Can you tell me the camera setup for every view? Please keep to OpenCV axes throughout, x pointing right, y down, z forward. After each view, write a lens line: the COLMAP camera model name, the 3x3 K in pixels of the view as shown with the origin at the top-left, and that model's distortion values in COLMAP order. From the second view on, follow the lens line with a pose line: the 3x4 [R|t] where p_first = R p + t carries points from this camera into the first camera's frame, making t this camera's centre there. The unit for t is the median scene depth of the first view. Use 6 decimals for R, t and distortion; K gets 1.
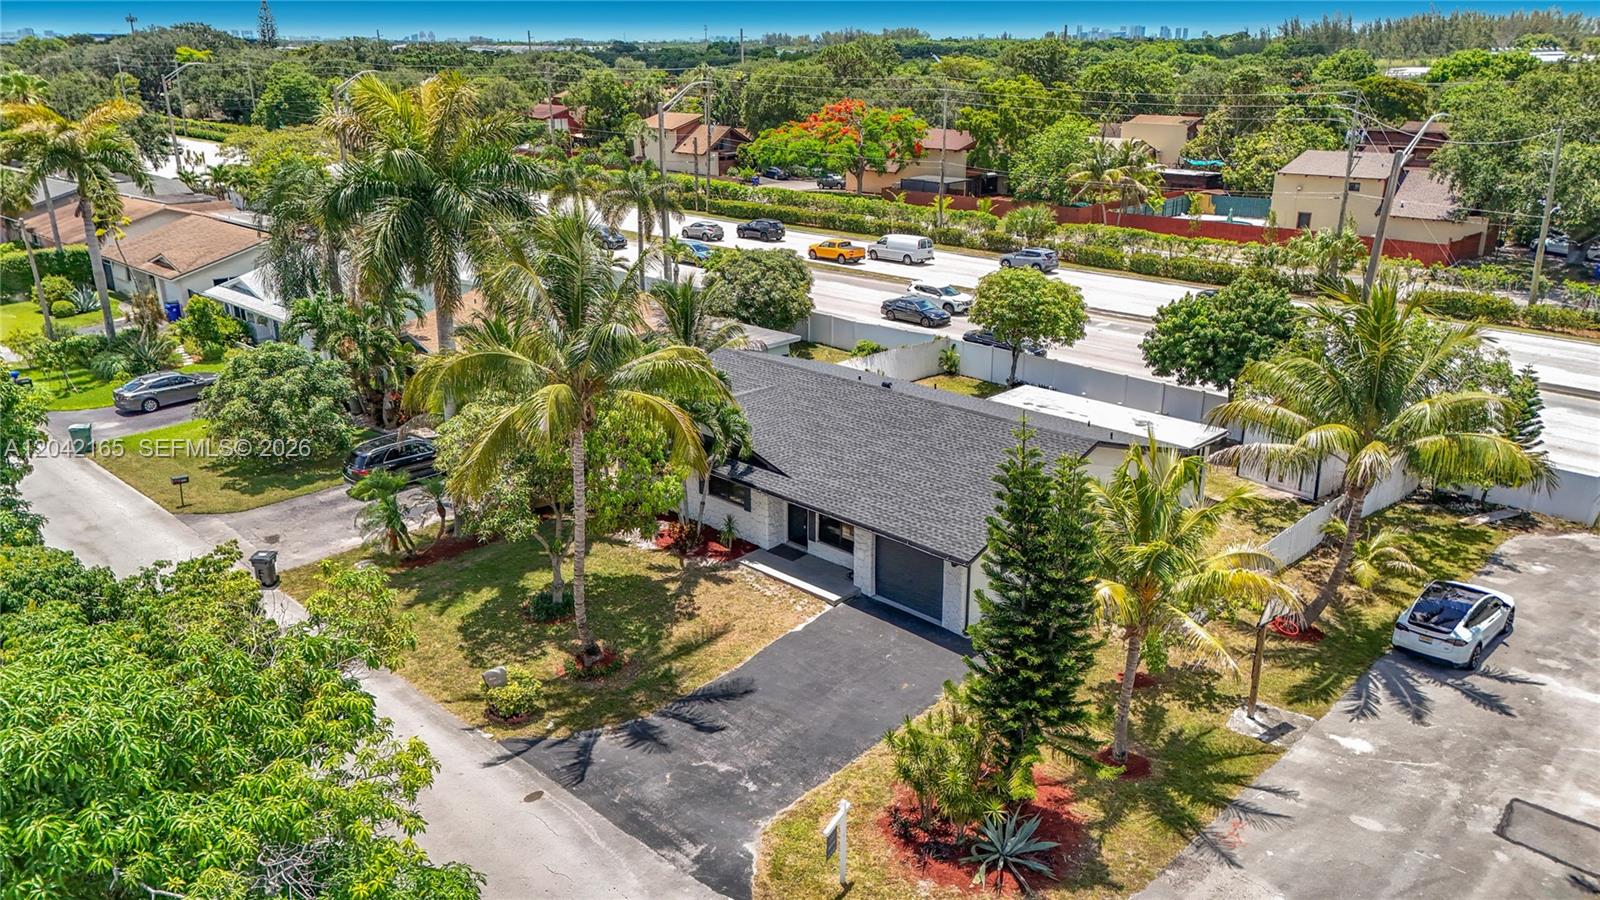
lens RADIAL K [[1193.2, 0, 800.3], [0, 1193.2, 449.4], [0, 0, 1]] dist [0.043079, -0.031244]
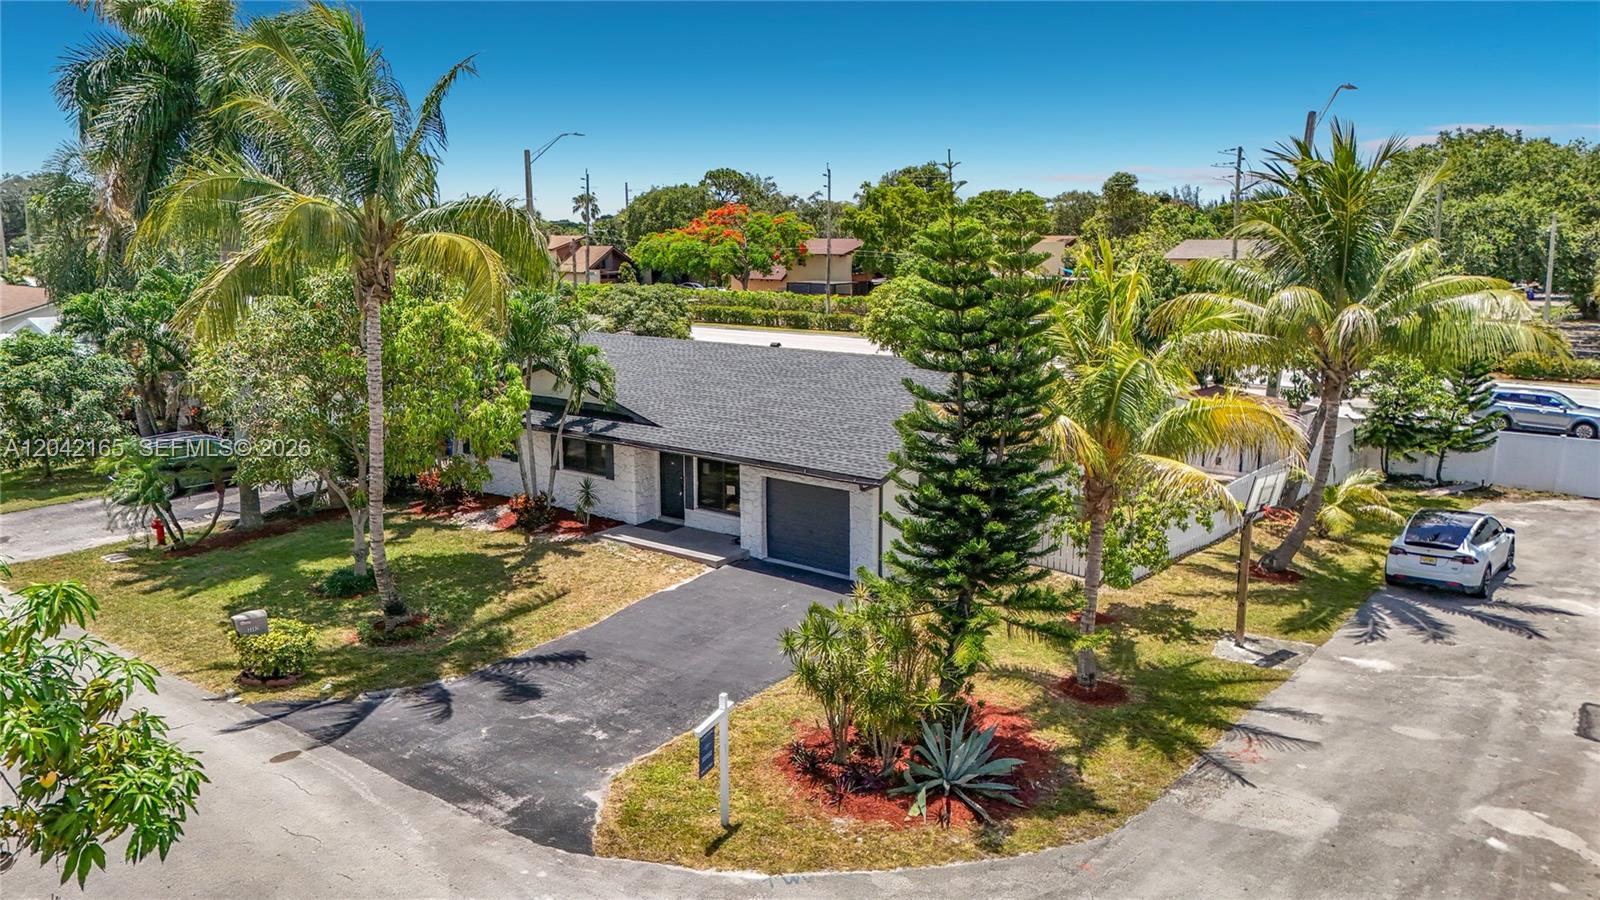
lens RADIAL K [[1193.2, 0, 804.5], [0, 1193.2, 444.2], [0, 0, 1]] dist [0.043079, -0.031244]
pose [[0.995343, -0.015850, 0.095081, 0.011932], [0.029880, 0.988536, -0.147997, 0.159087], [-0.091645, 0.150149, 0.984407, 0.178945]]
